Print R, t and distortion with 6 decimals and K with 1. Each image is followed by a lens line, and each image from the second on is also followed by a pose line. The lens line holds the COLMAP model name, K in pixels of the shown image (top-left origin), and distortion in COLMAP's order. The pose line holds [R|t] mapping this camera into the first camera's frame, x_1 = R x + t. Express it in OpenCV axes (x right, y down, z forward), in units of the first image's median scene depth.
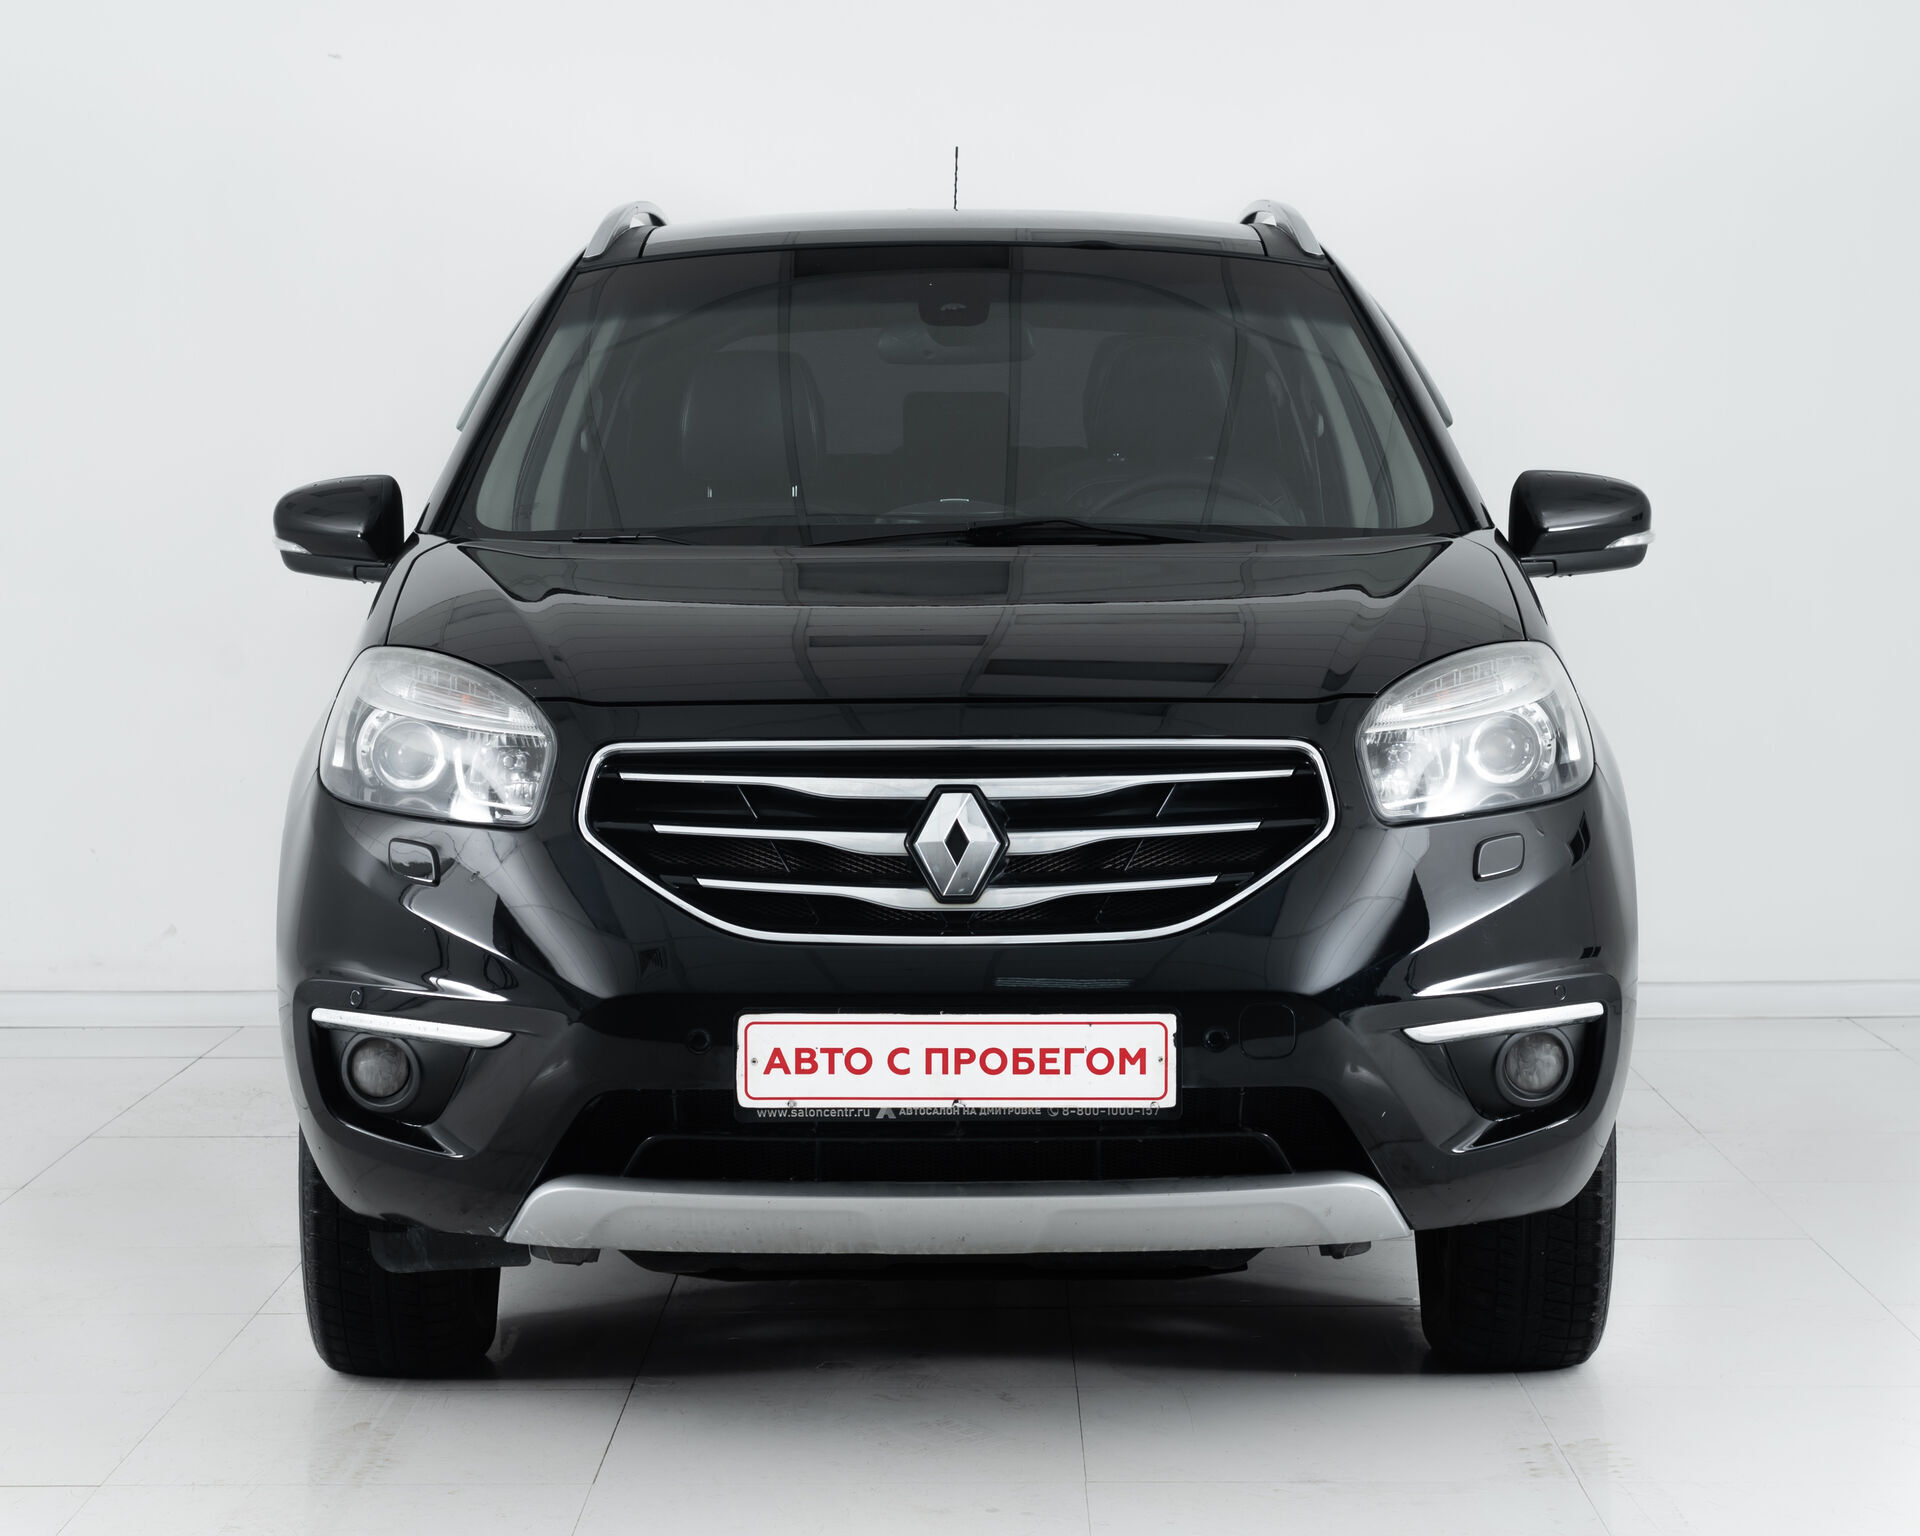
lens RADIAL K [[3828.4, 0, 960.0], [0, 3828.4, 768.0], [0, 0, 1]] dist [-0.131604, 0.286769]
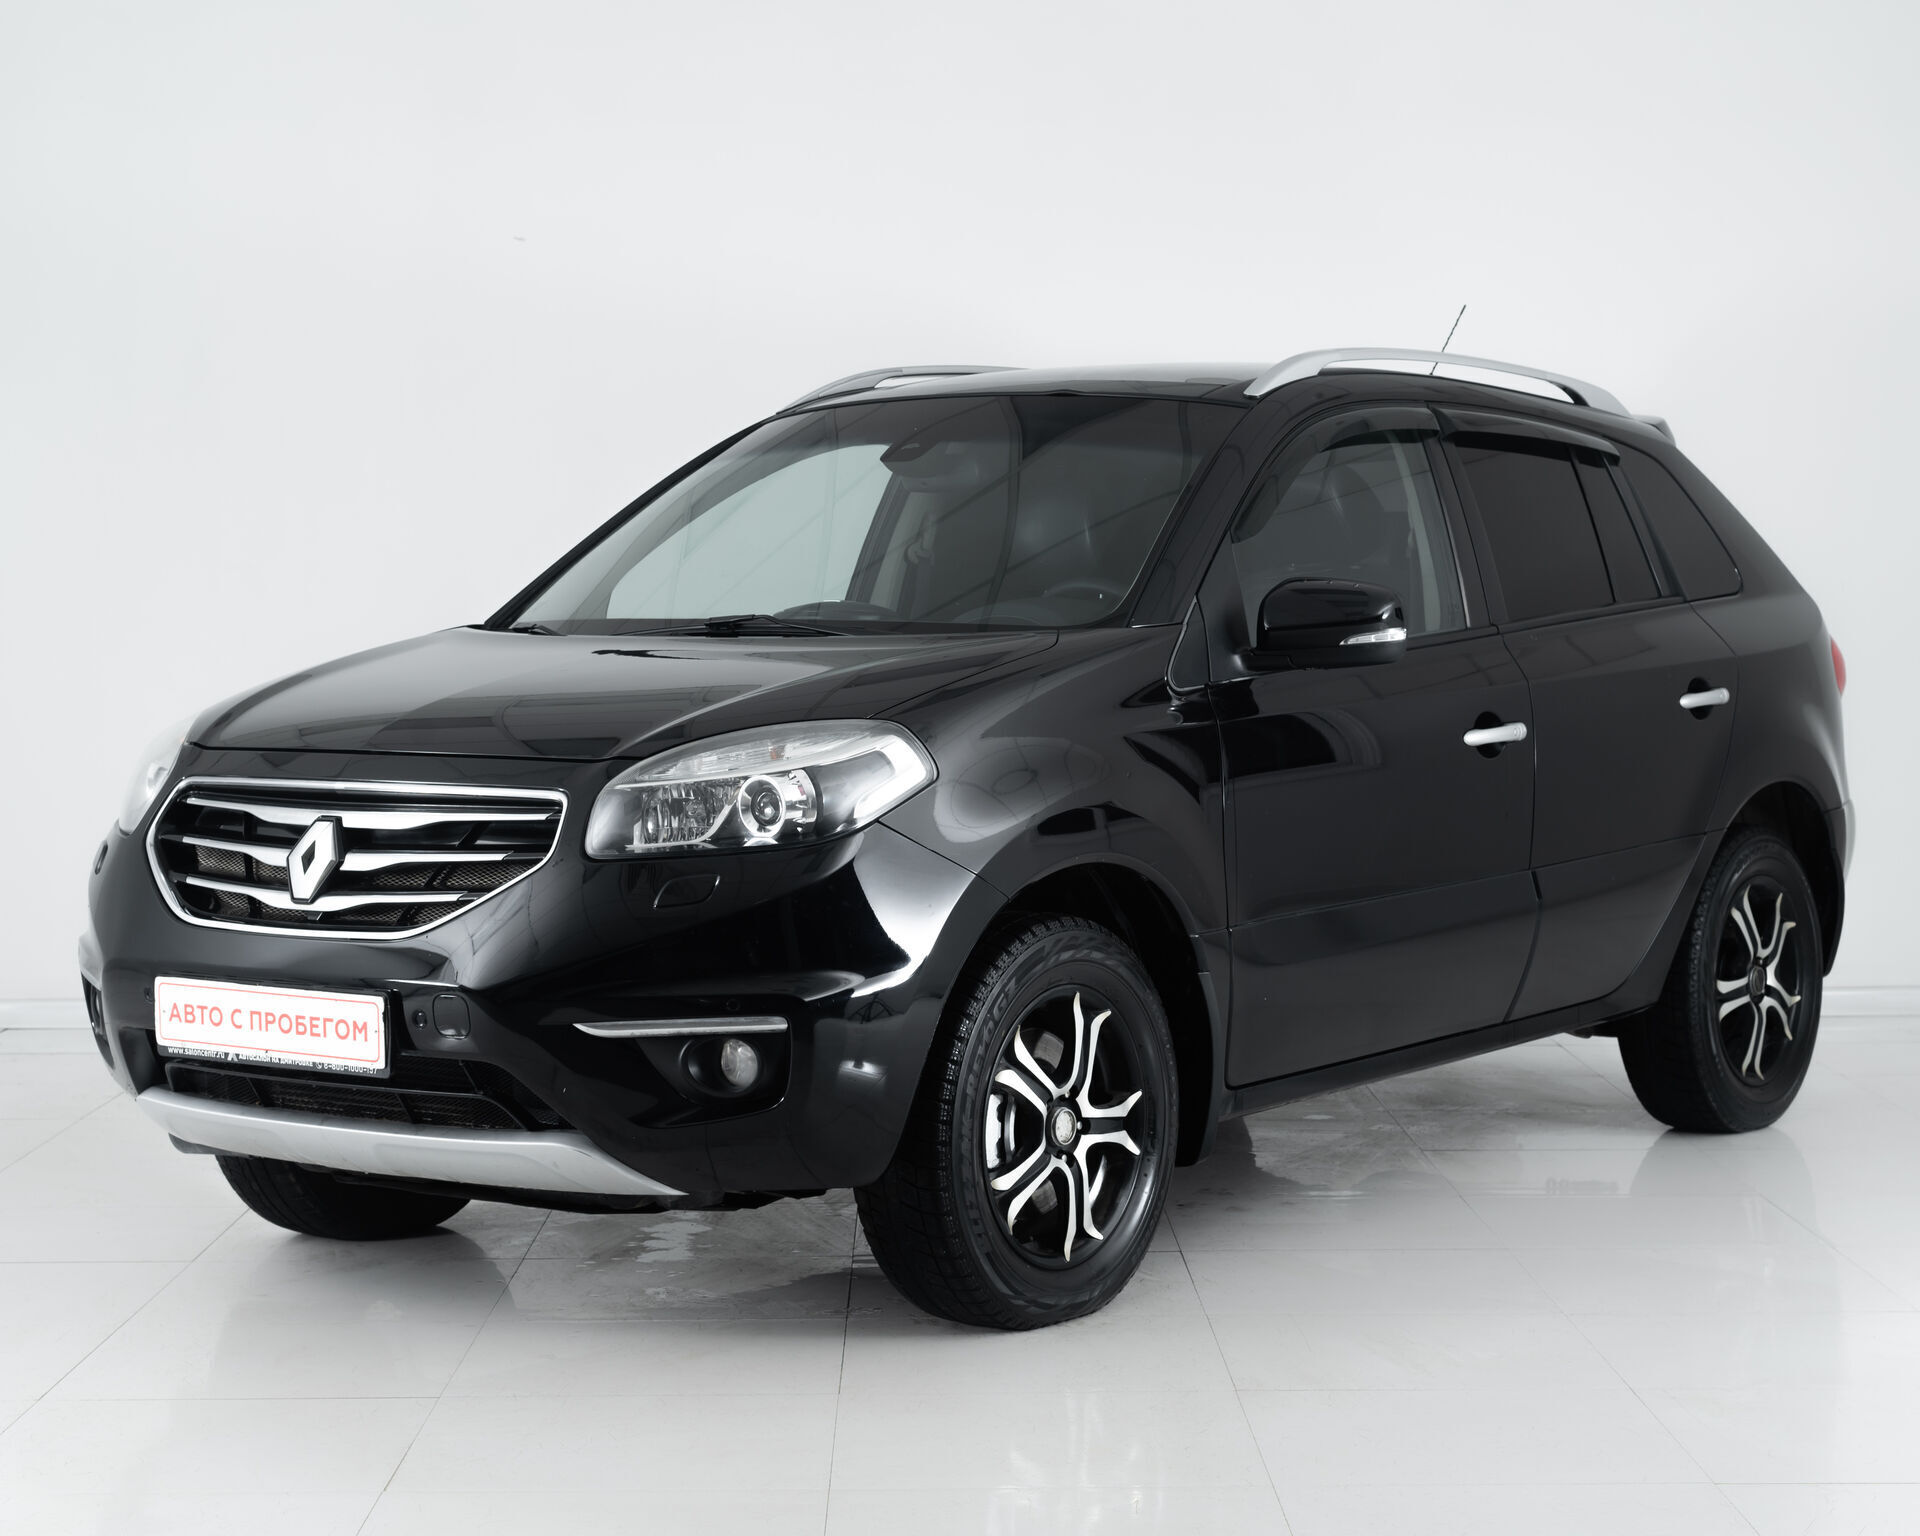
lens RADIAL K [[3828.4, 0, 960.0], [0, 3828.4, 768.0], [0, 0, 1]] dist [-0.131604, 0.286769]
pose [[0.804434, 0.029246, -0.593322, 0.986040], [-0.027149, 0.999554, 0.012461, -0.035652], [0.593422, 0.006084, 0.804869, 0.066998]]
